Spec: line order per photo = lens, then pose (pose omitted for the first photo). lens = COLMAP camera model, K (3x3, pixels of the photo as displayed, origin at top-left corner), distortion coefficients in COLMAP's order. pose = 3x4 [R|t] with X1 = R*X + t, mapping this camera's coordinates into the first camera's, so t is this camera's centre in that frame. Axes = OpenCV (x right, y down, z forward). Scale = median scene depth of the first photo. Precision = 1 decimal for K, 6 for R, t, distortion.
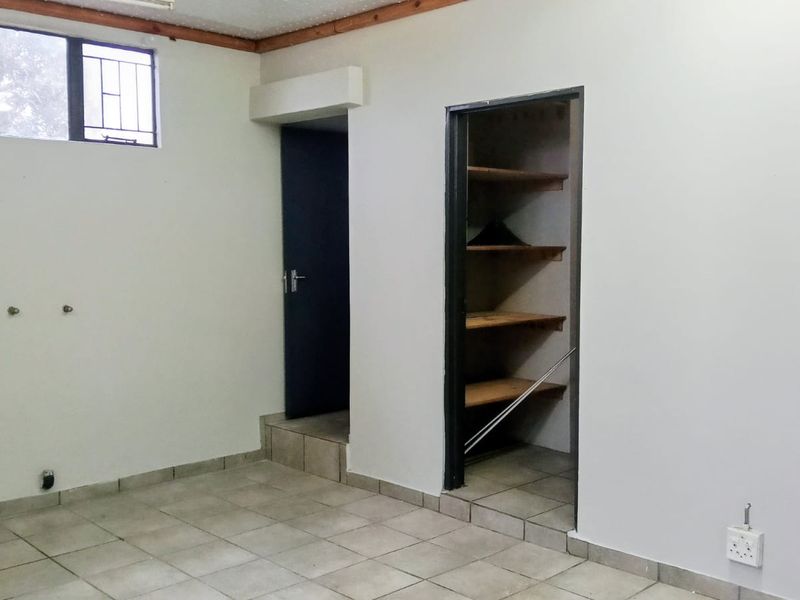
lens RADIAL K [[872.2, 0, 400.0], [0, 872.2, 300.0], [0, 0, 1]] dist [0.204951, -0.532998]
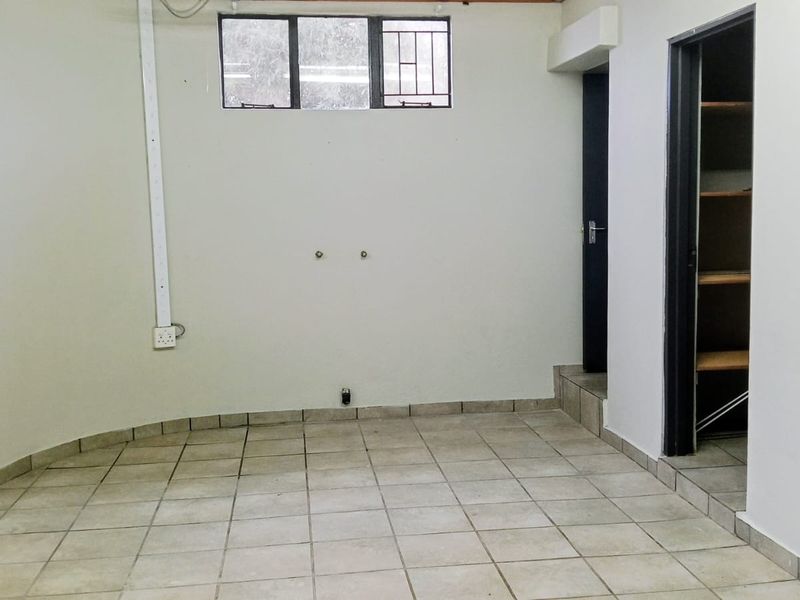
lens RADIAL K [[937.4, 0, 397.6], [0, 937.4, 312.4], [0, 0, 1]] dist [0.080268, -0.003141]
pose [[0.803111, 0.056017, -0.593190, 0.387893], [-0.021884, 0.997672, 0.064585, 0.005059], [0.595427, -0.038888, 0.802467, 0.027215]]
